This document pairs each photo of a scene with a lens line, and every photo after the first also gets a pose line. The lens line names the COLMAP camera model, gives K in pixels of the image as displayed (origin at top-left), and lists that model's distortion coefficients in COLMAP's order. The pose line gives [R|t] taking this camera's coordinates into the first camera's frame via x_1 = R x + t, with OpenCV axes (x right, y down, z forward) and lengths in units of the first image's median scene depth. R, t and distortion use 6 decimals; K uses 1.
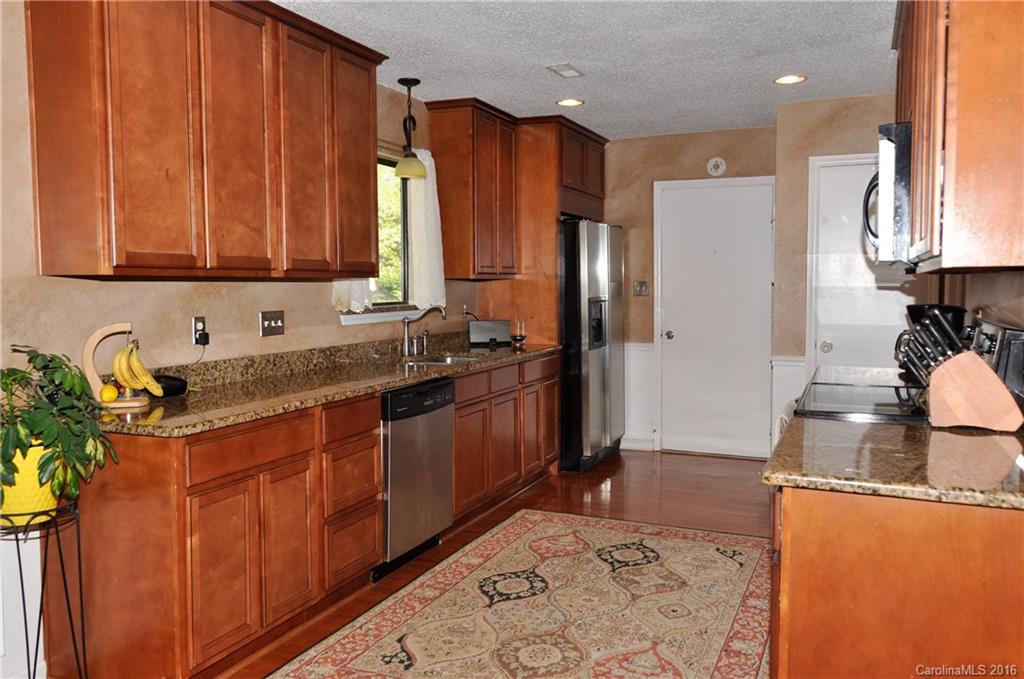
lens RADIAL K [[839.4, 0, 509.0], [0, 839.4, 335.4], [0, 0, 1]] dist [0.032429, -0.006447]
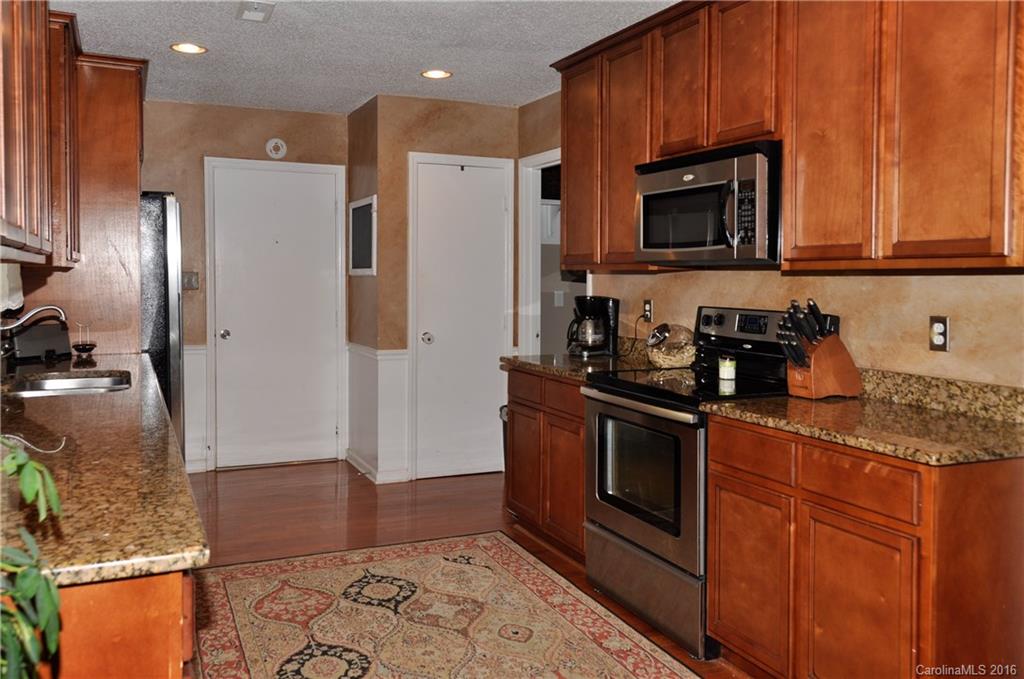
lens RADIAL K [[839.4, 0, 510.5], [0, 839.4, 297.2], [0, 0, 1]] dist [0.032429, -0.006447]
pose [[0.678344, -0.012616, 0.734636, -0.409328], [0.038225, 0.999105, -0.018139, -0.019020], [-0.733750, 0.040386, 0.678218, 0.312921]]
